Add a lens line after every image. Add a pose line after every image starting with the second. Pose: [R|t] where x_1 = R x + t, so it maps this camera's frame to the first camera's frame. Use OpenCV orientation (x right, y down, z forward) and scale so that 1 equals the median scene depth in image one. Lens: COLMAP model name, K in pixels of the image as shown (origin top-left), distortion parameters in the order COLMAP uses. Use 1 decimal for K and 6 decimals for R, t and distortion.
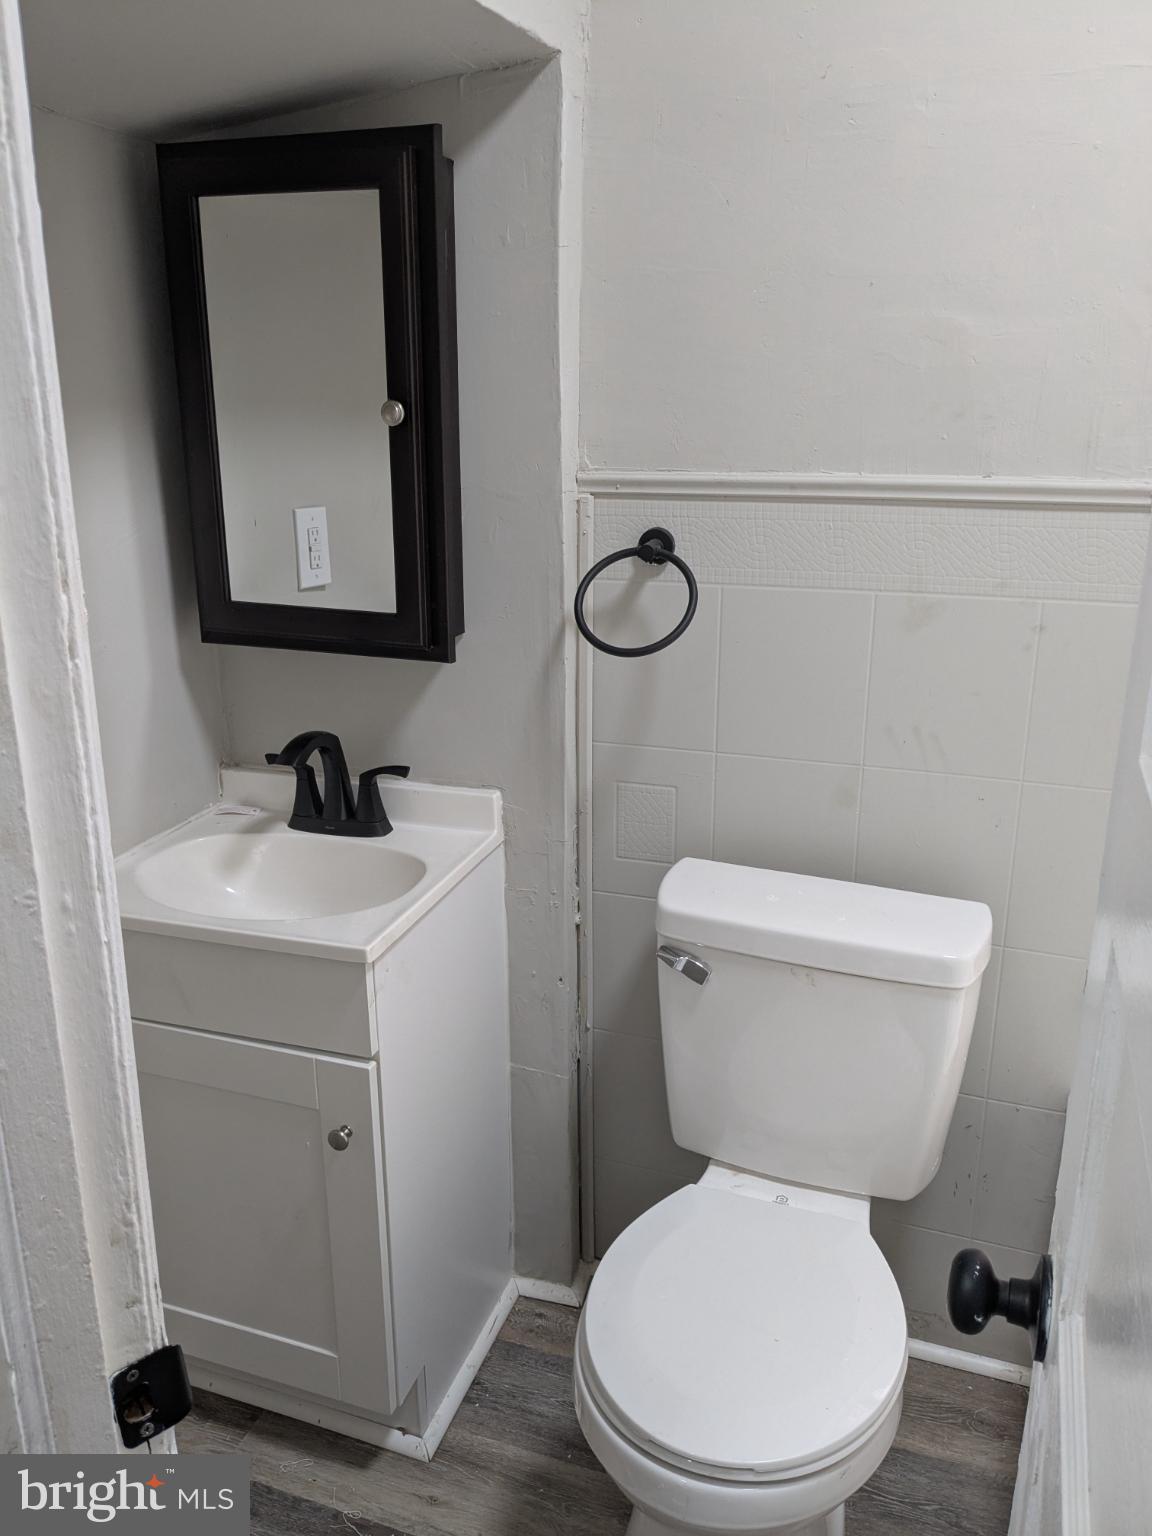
lens RADIAL K [[1208.4, 0, 570.3], [0, 1208.4, 779.1], [0, 0, 1]] dist [0.042590, -0.075419]
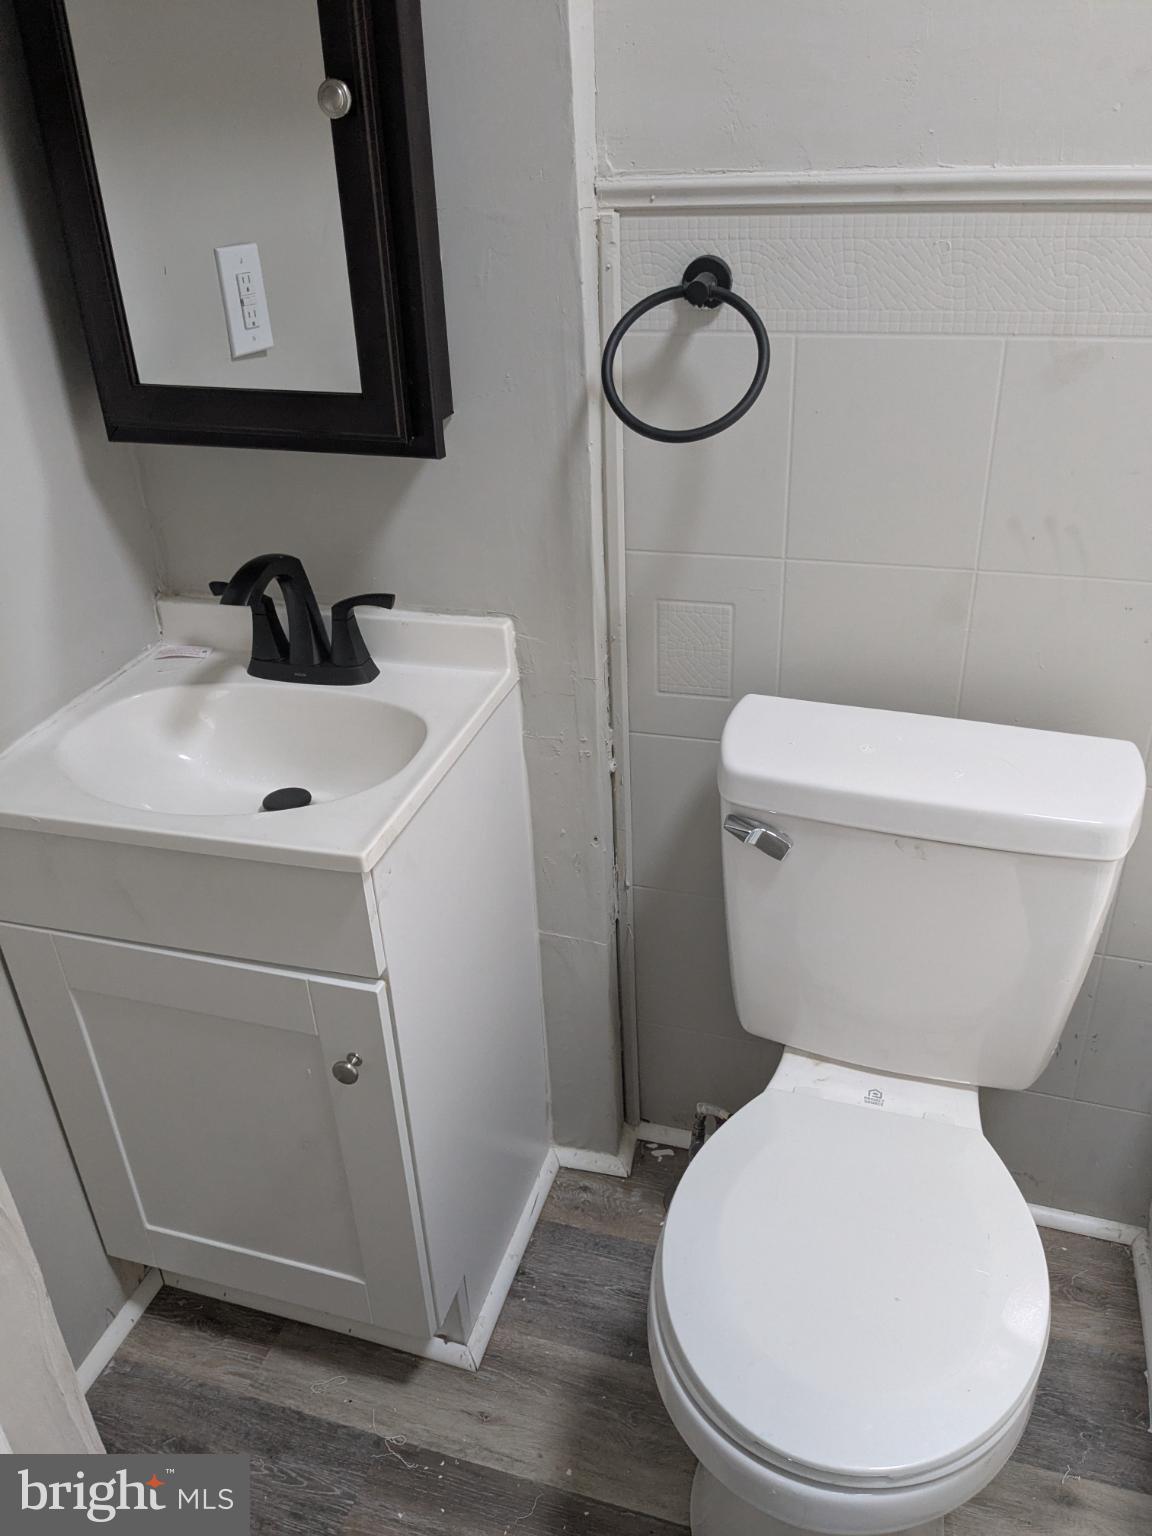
lens RADIAL K [[1208.4, 0, 584.5], [0, 1208.4, 775.8], [0, 0, 1]] dist [0.042590, -0.075419]
pose [[0.998569, -0.049828, 0.019416, -0.032166], [0.044855, 0.978098, 0.203255, -0.050717], [-0.029118, -0.202094, 0.978933, 0.209442]]
